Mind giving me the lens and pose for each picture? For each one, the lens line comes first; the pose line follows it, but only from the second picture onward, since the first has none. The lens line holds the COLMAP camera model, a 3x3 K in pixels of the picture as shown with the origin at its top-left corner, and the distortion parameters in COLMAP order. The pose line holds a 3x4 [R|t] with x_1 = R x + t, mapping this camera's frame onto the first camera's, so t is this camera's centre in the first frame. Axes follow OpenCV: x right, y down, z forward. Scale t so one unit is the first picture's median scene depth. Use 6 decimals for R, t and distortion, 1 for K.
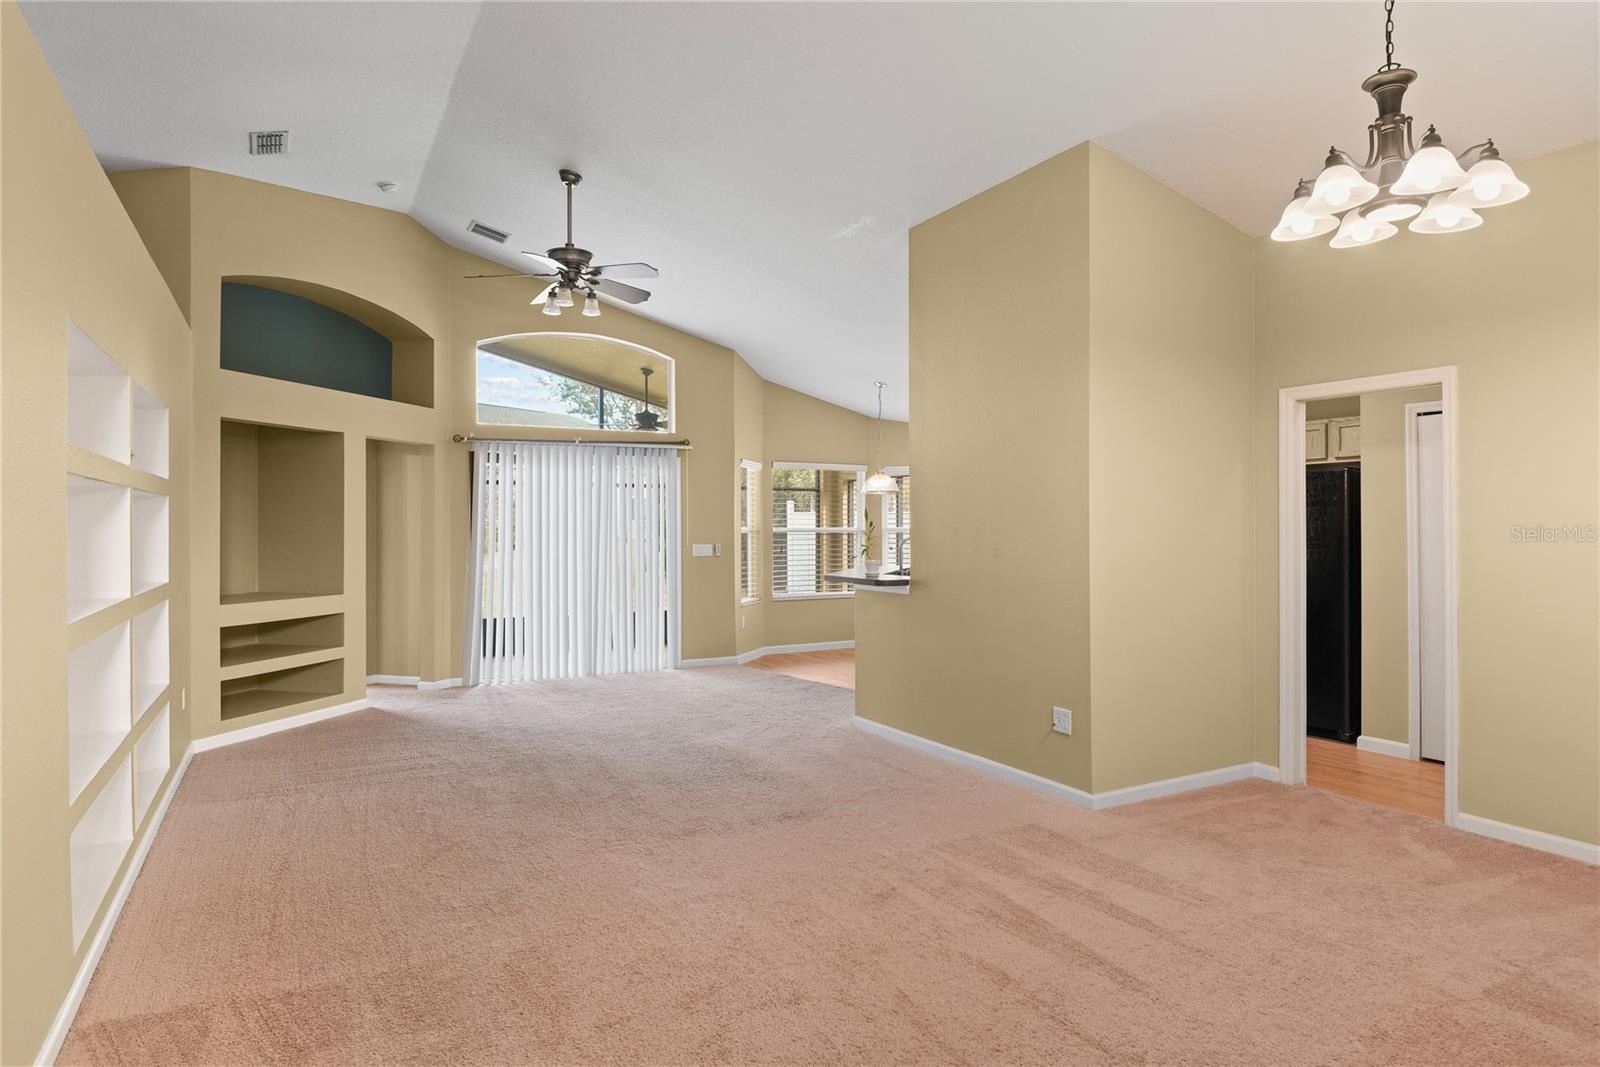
lens RADIAL K [[921.6, 0, 801.9], [0, 921.6, 524.3], [0, 0, 1]] dist [-0.004911, -0.000589]
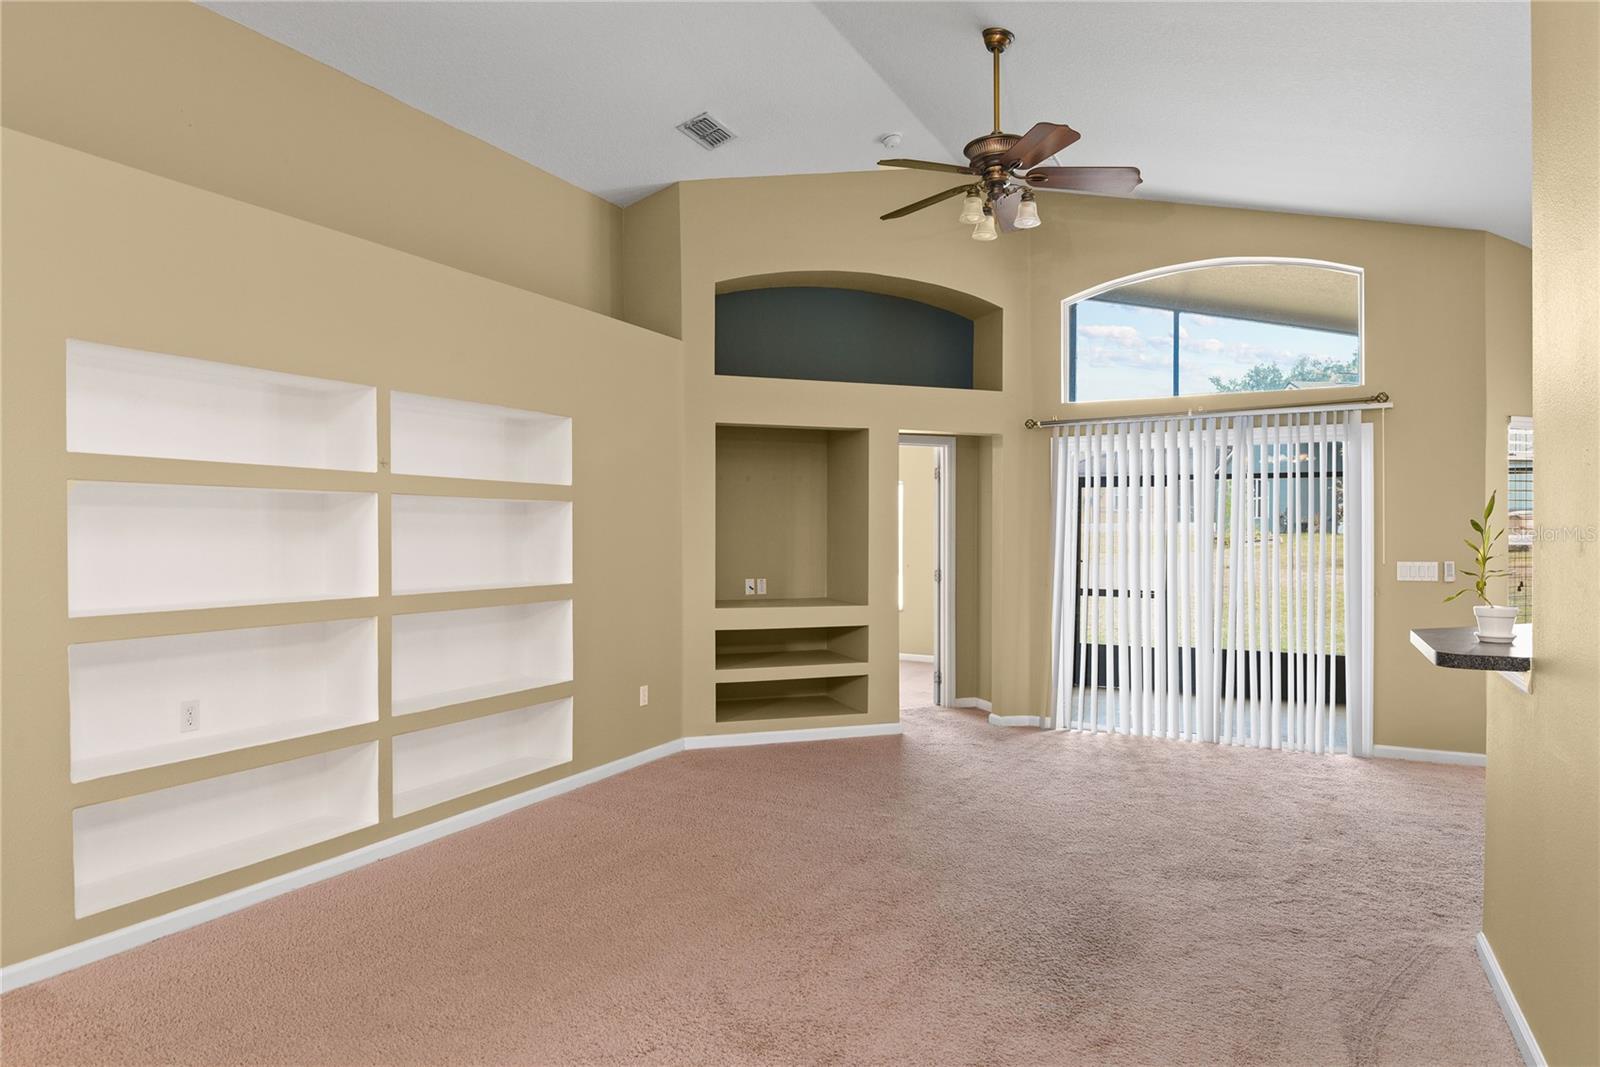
lens RADIAL K [[948.2, 0, 795.8], [0, 948.2, 545.5], [0, 0, 1]] dist [-0.001165, -0.006304]
pose [[0.567469, 0.012434, -0.823301, 0.214554], [0.000360, 0.999882, 0.015349, 0.001741], [0.823395, -0.009007, 0.567398, 0.370293]]
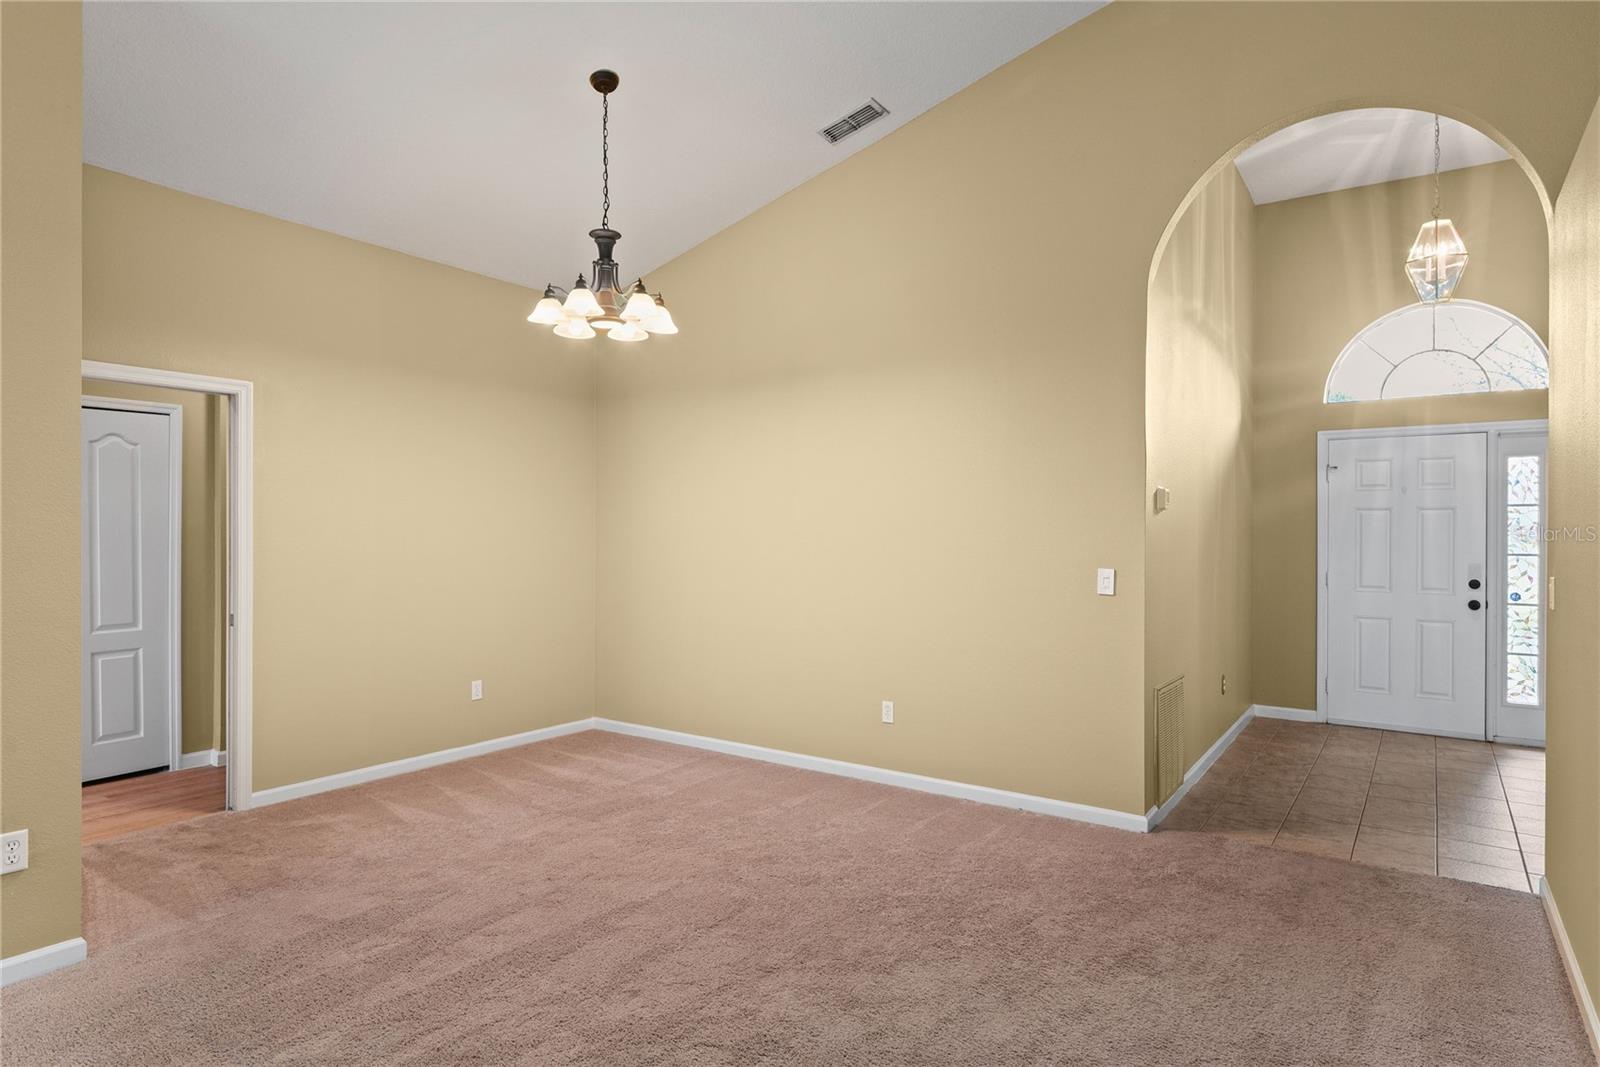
lens RADIAL K [[872.1, 0, 837.0], [0, 872.1, 525.6], [0, 0, 1]] dist [0.014263, -0.006195]
pose [[-0.443911, 0.004386, 0.896060, -0.294141], [-0.004249, 0.999966, -0.006999, 0.000277], [-0.896061, -0.006914, -0.443878, 0.469242]]
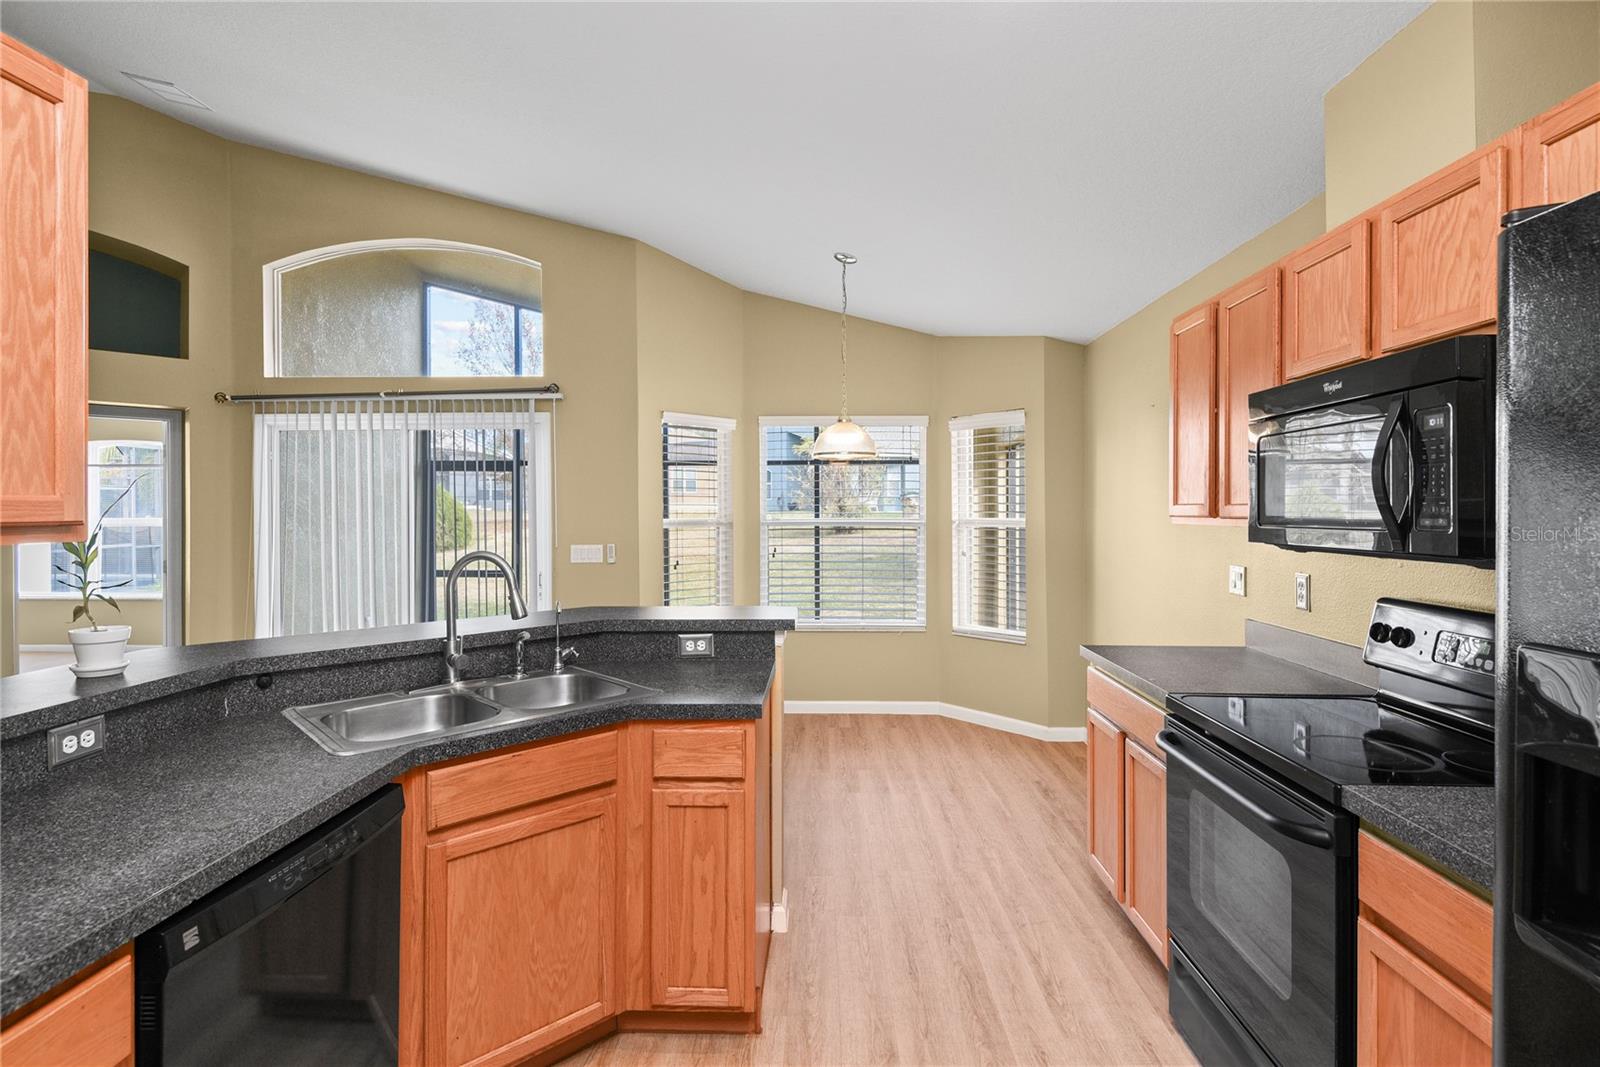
lens RADIAL K [[809.6, 0, 808.0], [0, 809.6, 528.8], [0, 0, 1]] dist [-0.001460, -0.001089]
pose [[0.864302, 0.009332, -0.502886, 0.385738], [0.000360, 0.999816, 0.019172, 0.000029], [0.502972, -0.016752, 0.864140, 0.713025]]
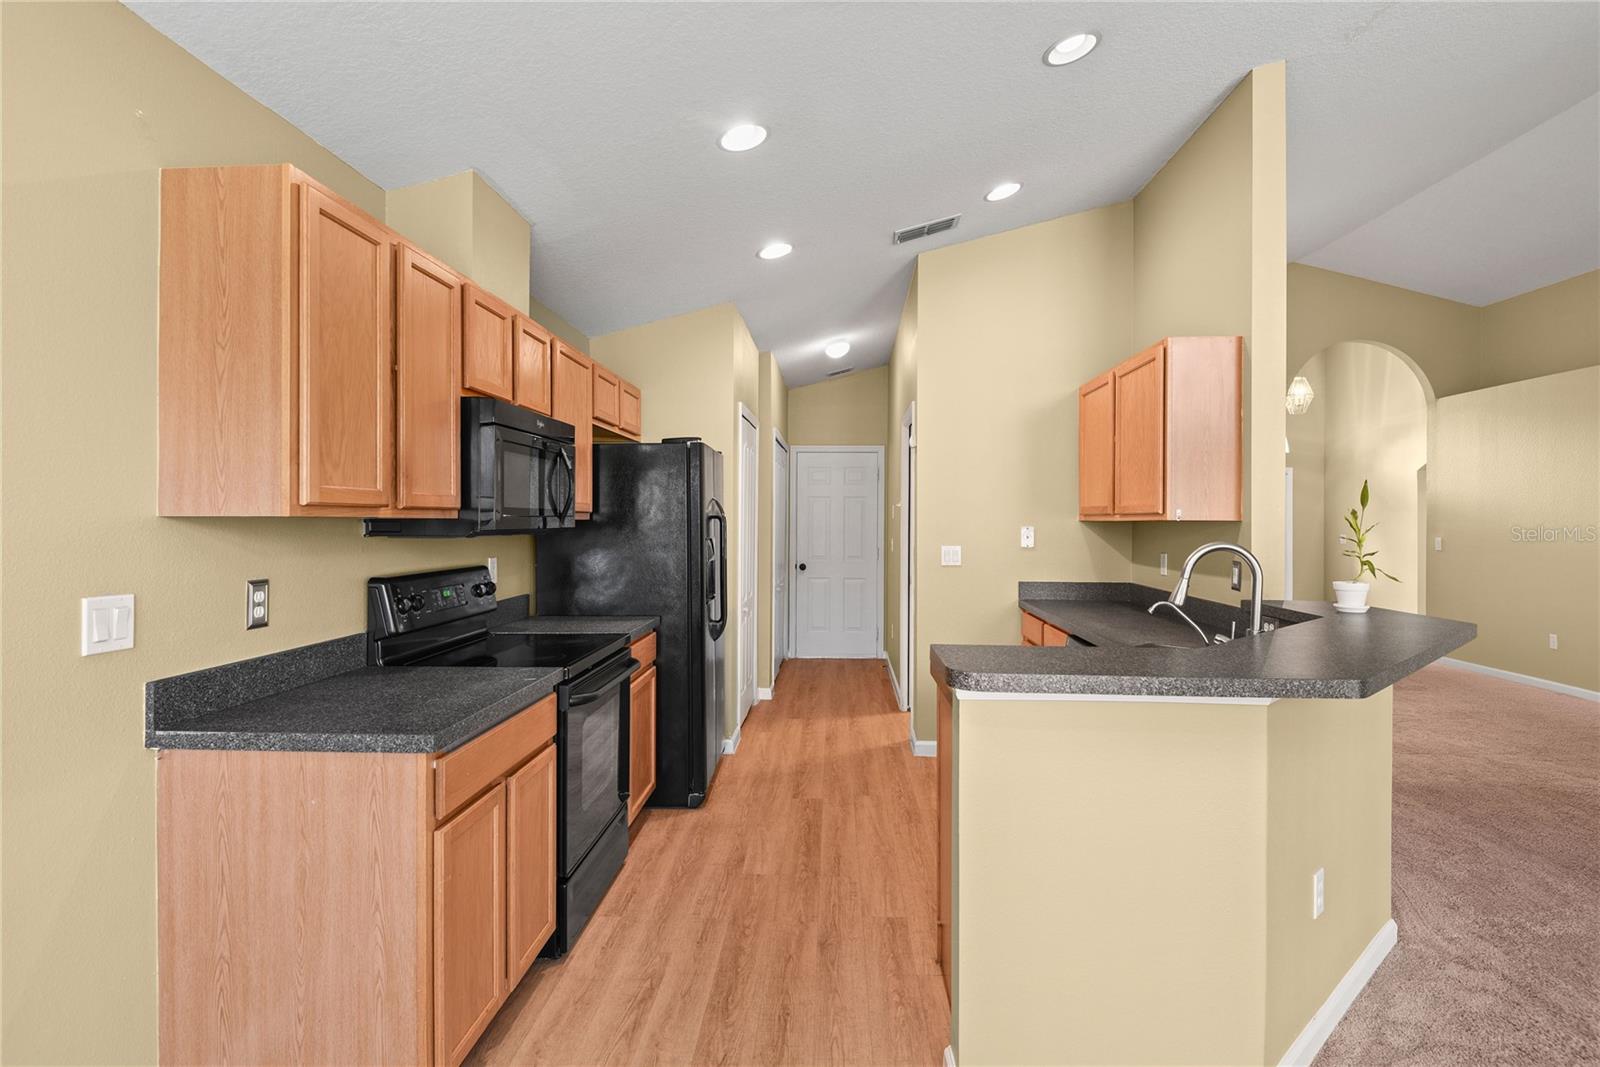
lens RADIAL K [[809.6, 0, 797.9], [0, 809.6, 526.8], [0, 0, 1]] dist [-0.001460, -0.001089]
pose [[-0.854533, -0.007552, 0.519343, 0.088047], [-0.005417, 0.999969, 0.005628, 0.005136], [-0.519369, 0.001996, -0.854548, 1.291123]]
